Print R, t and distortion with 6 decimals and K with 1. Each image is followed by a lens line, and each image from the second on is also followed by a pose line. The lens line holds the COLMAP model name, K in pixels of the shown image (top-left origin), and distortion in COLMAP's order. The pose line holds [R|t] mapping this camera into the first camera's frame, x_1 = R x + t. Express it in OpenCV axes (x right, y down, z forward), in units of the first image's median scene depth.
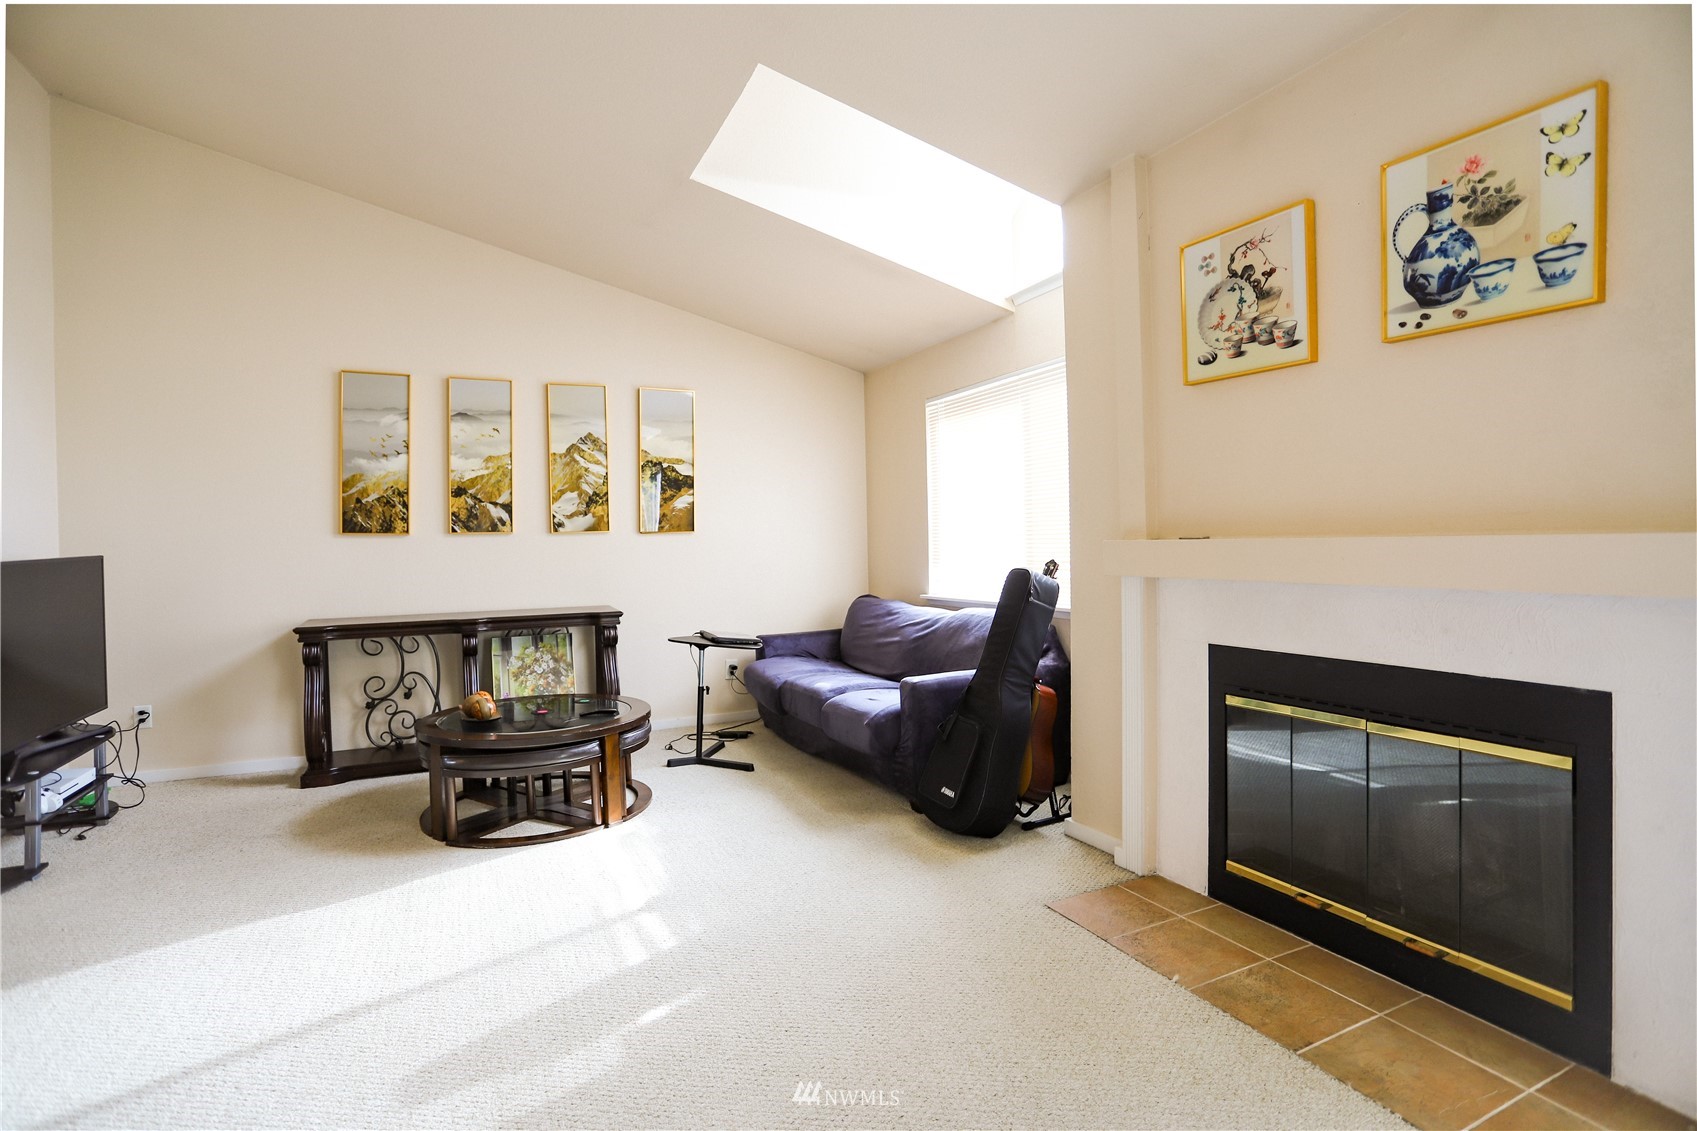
lens RADIAL K [[834.7, 0, 844.9], [0, 834.7, 532.0], [0, 0, 1]] dist [-0.066013, 0.031893]
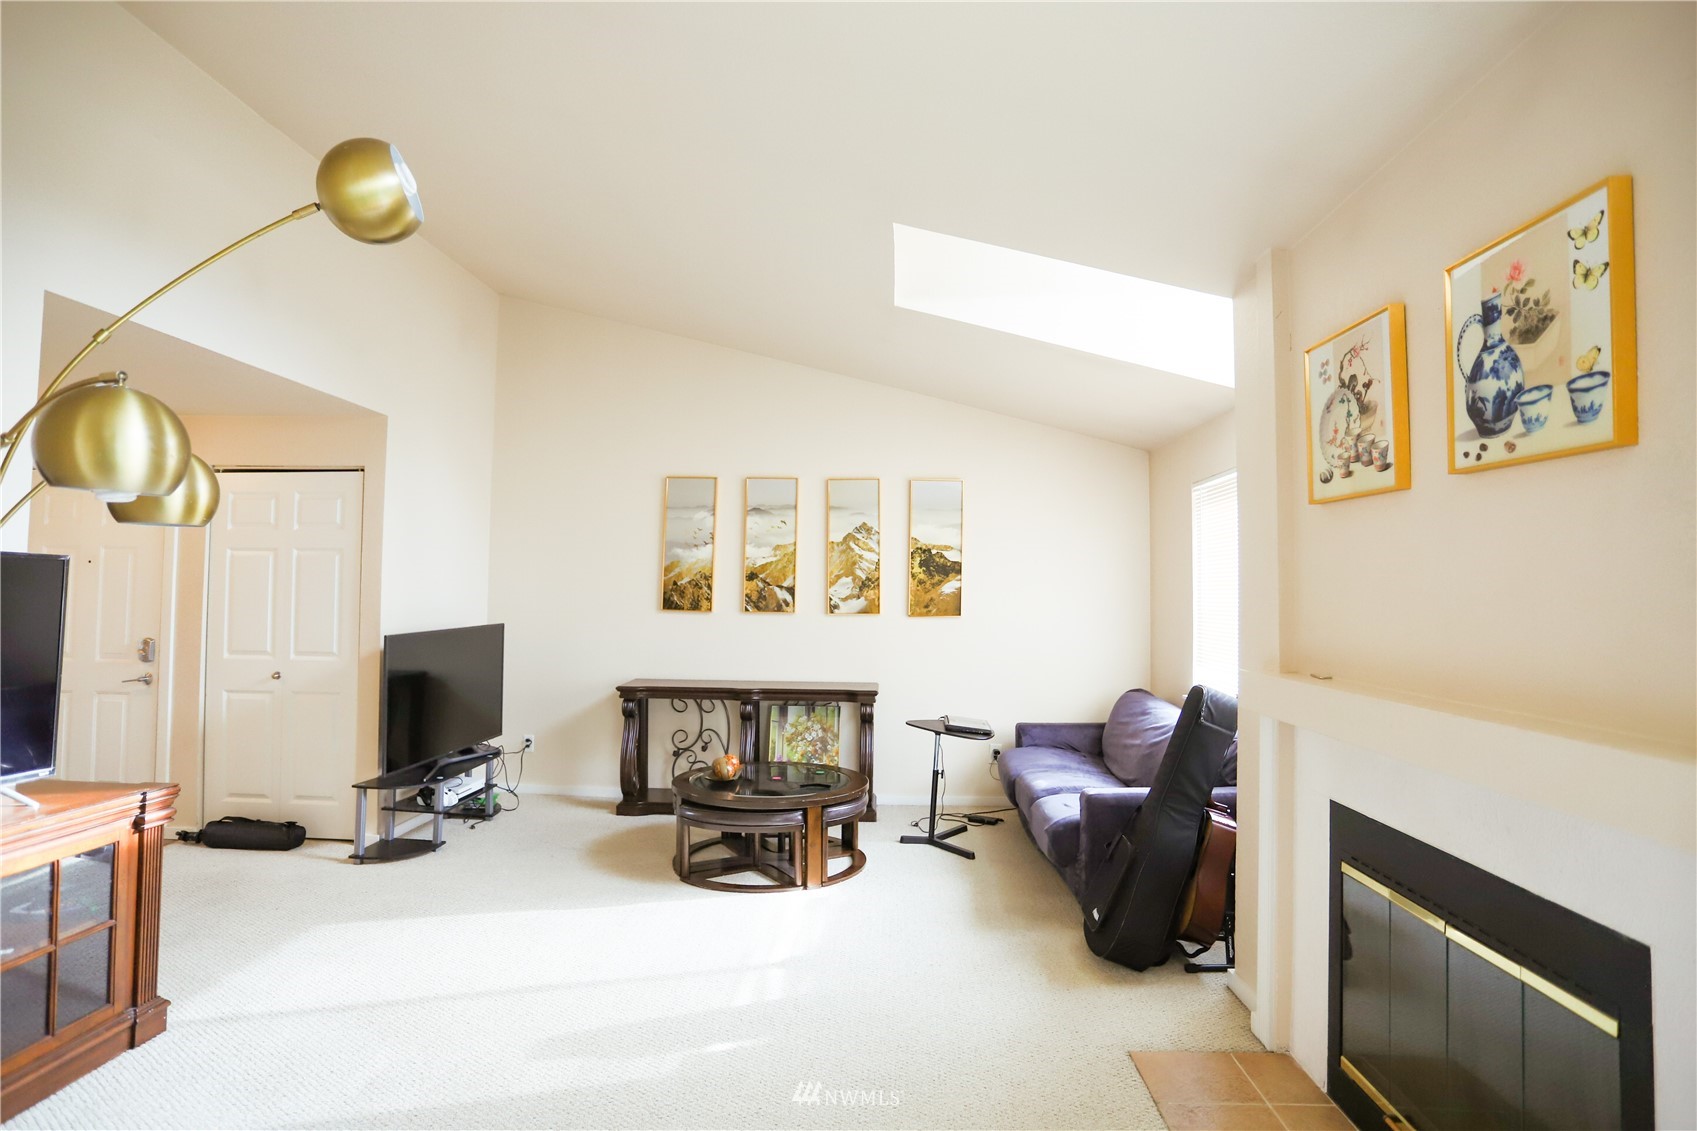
lens RADIAL K [[880.1, 0, 847.0], [0, 880.1, 544.4], [0, 0, 1]] dist [-0.073898, 0.039811]
pose [[0.884904, 0.003520, -0.465761, 0.298092], [-0.025227, 0.998866, -0.040381, -0.061853], [0.465090, 0.047483, 0.883989, -0.044508]]
